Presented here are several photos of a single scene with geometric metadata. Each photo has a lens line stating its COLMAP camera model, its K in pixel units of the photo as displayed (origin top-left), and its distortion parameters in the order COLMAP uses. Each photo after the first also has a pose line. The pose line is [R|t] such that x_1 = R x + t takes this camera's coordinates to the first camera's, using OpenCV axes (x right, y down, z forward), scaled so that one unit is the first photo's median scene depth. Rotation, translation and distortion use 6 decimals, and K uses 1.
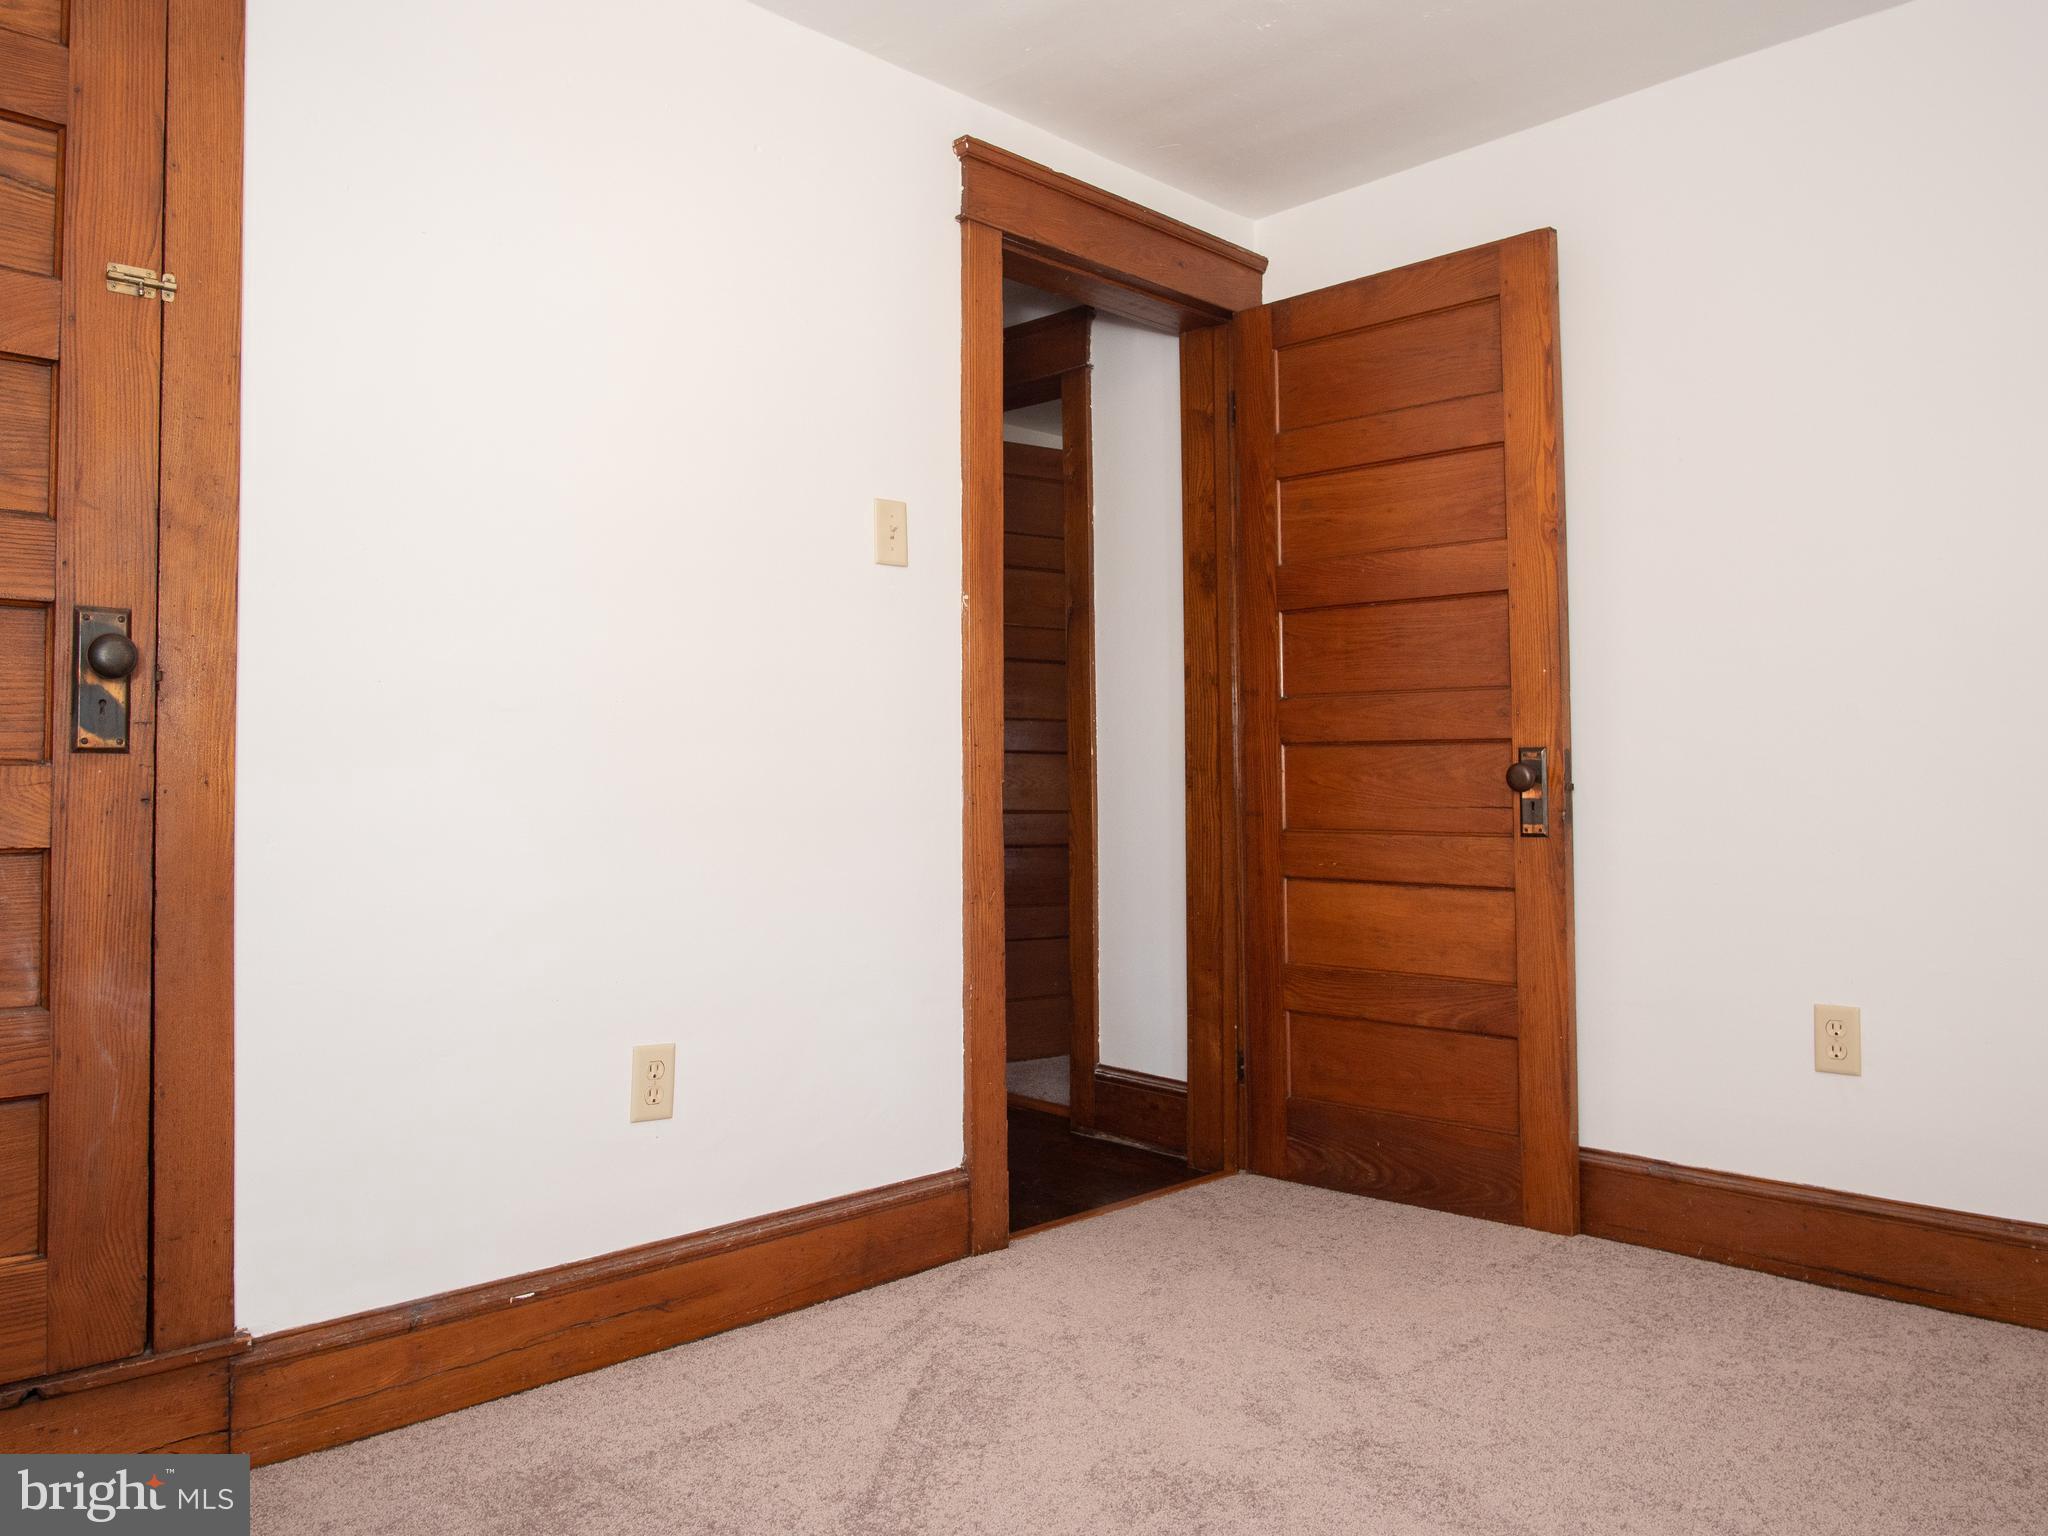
lens RADIAL K [[1497.0, 0, 1024.7], [0, 1497.0, 751.8], [0, 0, 1]] dist [-0.031675, 0.003910]
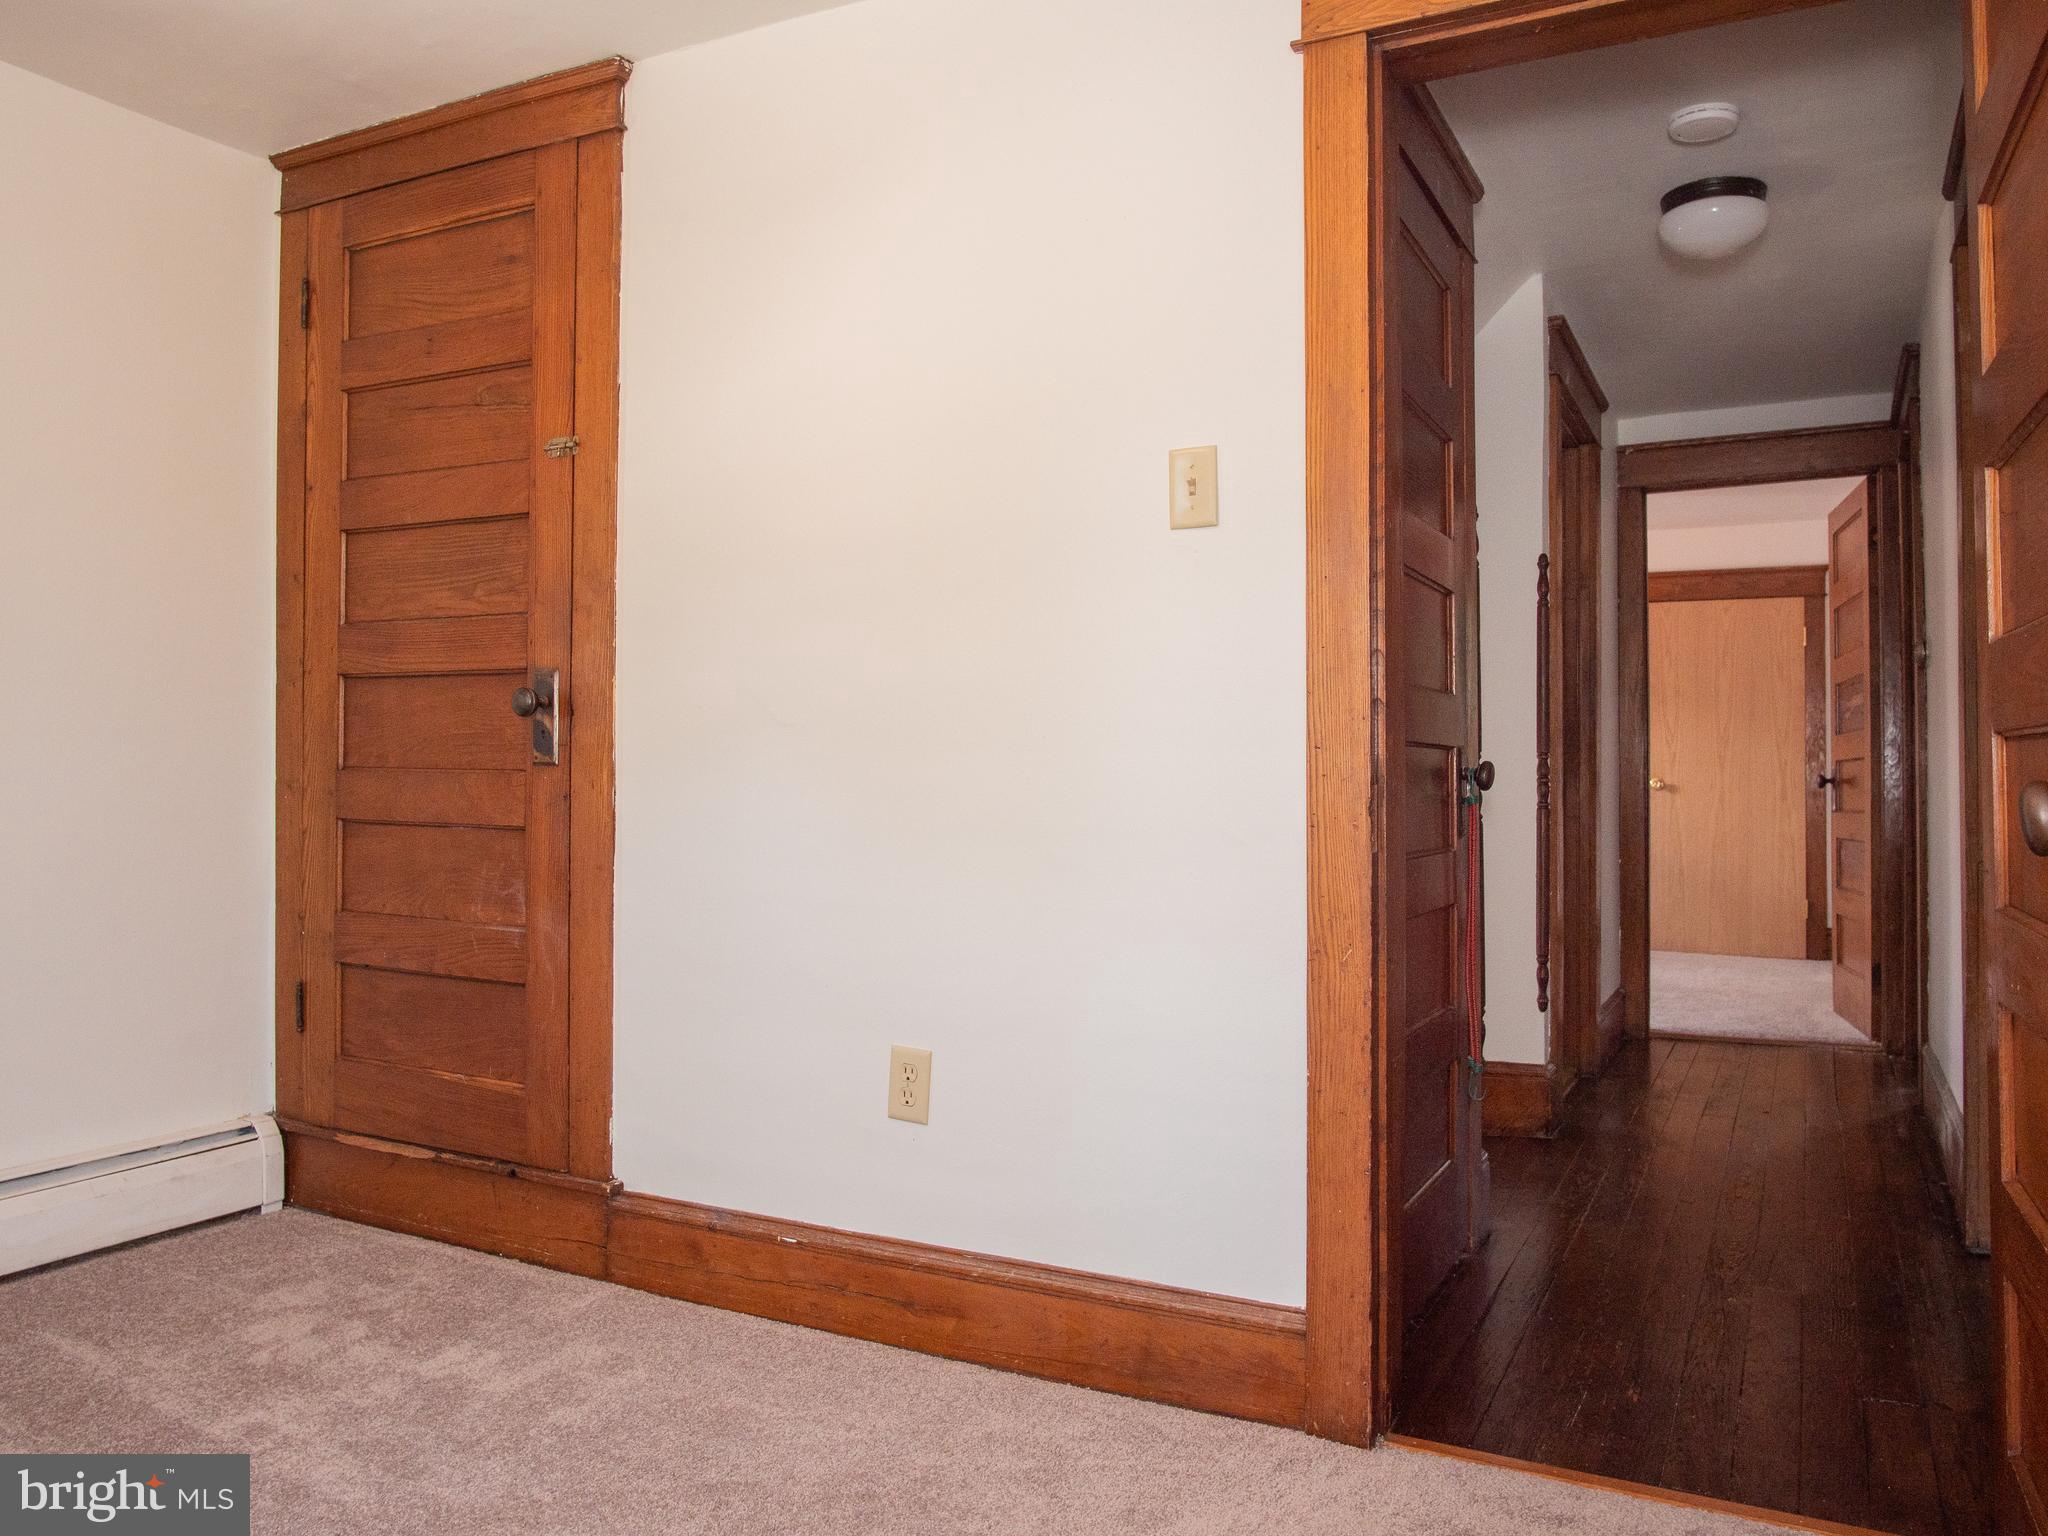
lens RADIAL K [[1497.0, 0, 1024.7], [0, 1497.0, 751.8], [0, 0, 1]] dist [-0.031675, 0.003910]
pose [[0.312698, -0.007271, -0.949825, 0.760048], [0.011045, 0.999931, -0.004018, -0.001154], [0.949788, -0.009234, 0.312757, 0.769347]]
